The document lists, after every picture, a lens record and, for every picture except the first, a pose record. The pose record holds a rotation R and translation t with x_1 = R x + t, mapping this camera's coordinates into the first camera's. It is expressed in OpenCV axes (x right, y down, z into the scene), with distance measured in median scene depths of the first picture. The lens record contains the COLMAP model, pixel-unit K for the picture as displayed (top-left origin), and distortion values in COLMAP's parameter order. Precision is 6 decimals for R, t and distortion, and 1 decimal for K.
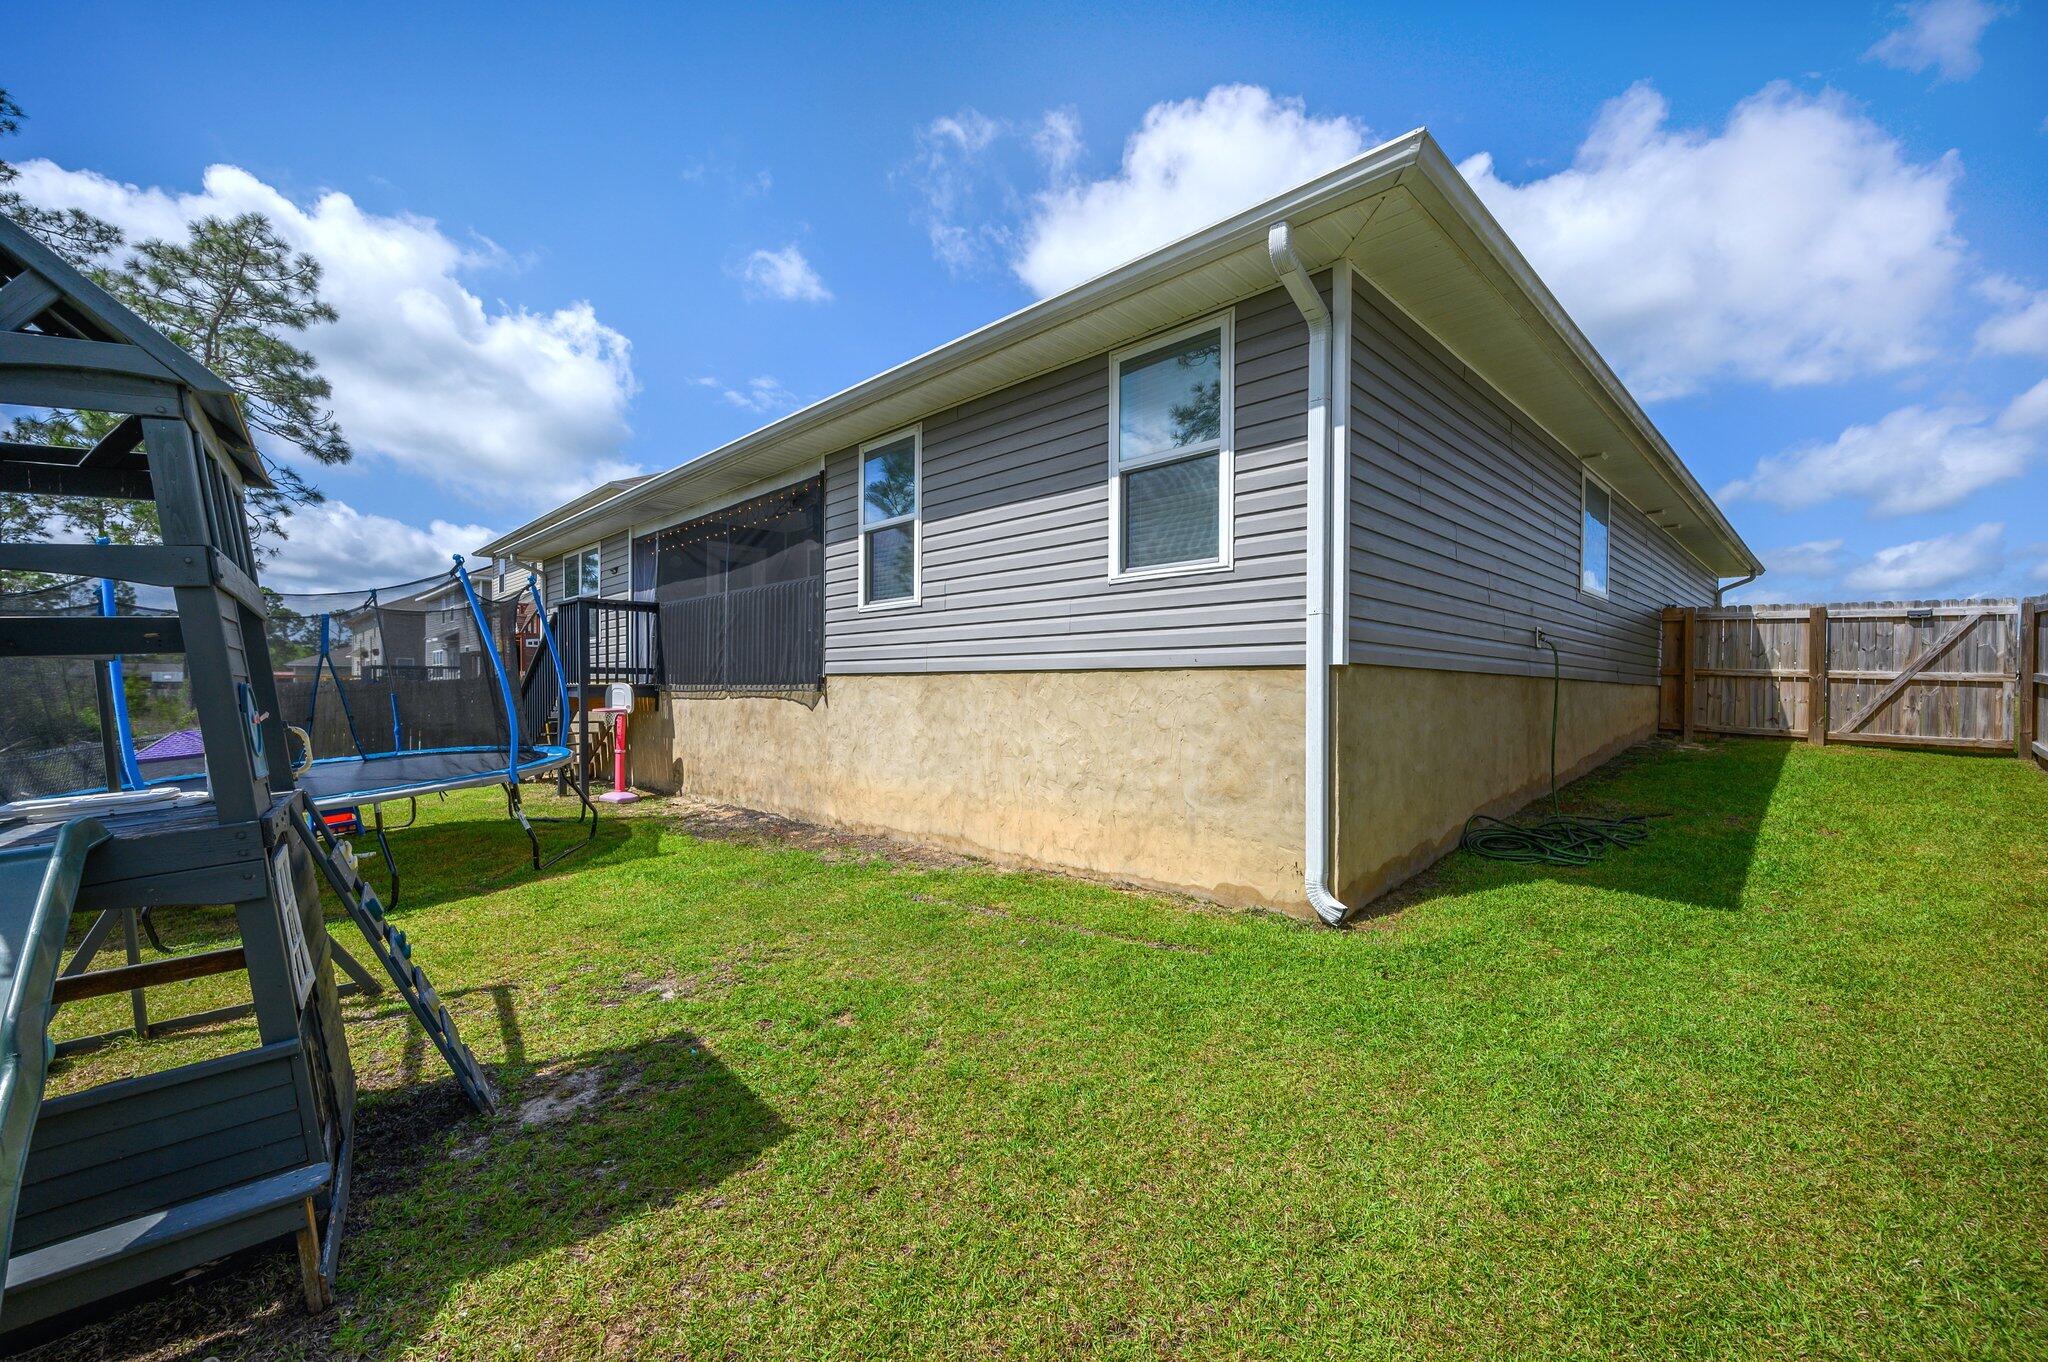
lens RADIAL K [[828.6, 0, 1032.1], [0, 828.6, 685.9], [0, 0, 1]] dist [0.000784, 0.000040]
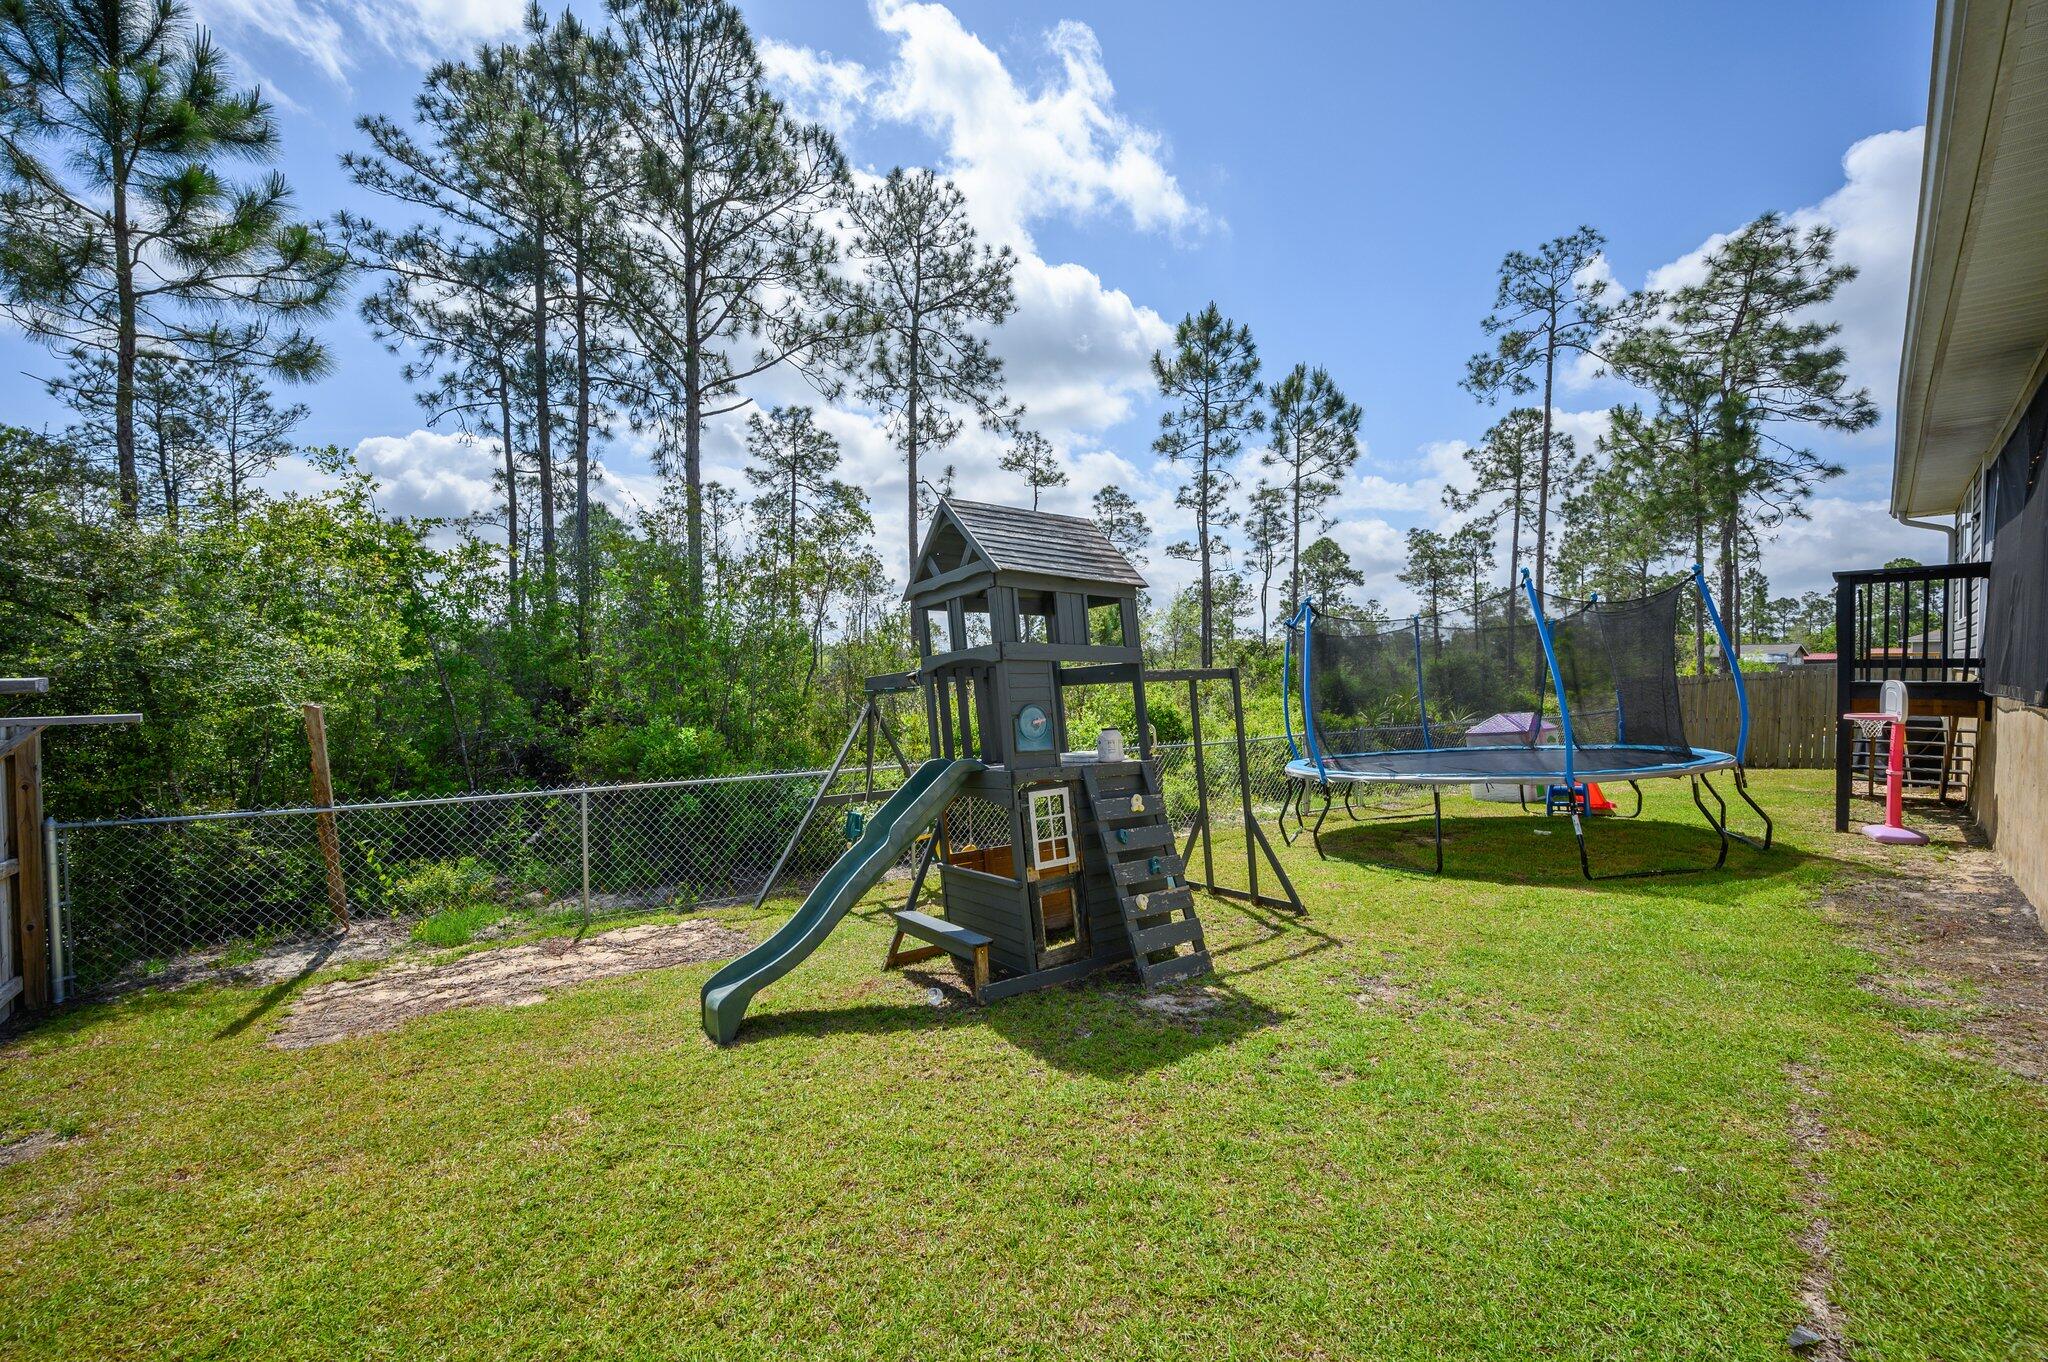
lens RADIAL K [[805.5, 0, 1032.4], [0, 805.5, 682.9], [0, 0, 1]] dist [0.000062, 0.000582]
pose [[-0.012675, 0.018671, -0.999745, 0.090720], [0.006060, 0.999809, 0.018595, -0.007785], [0.999901, -0.005823, -0.012786, 0.091132]]
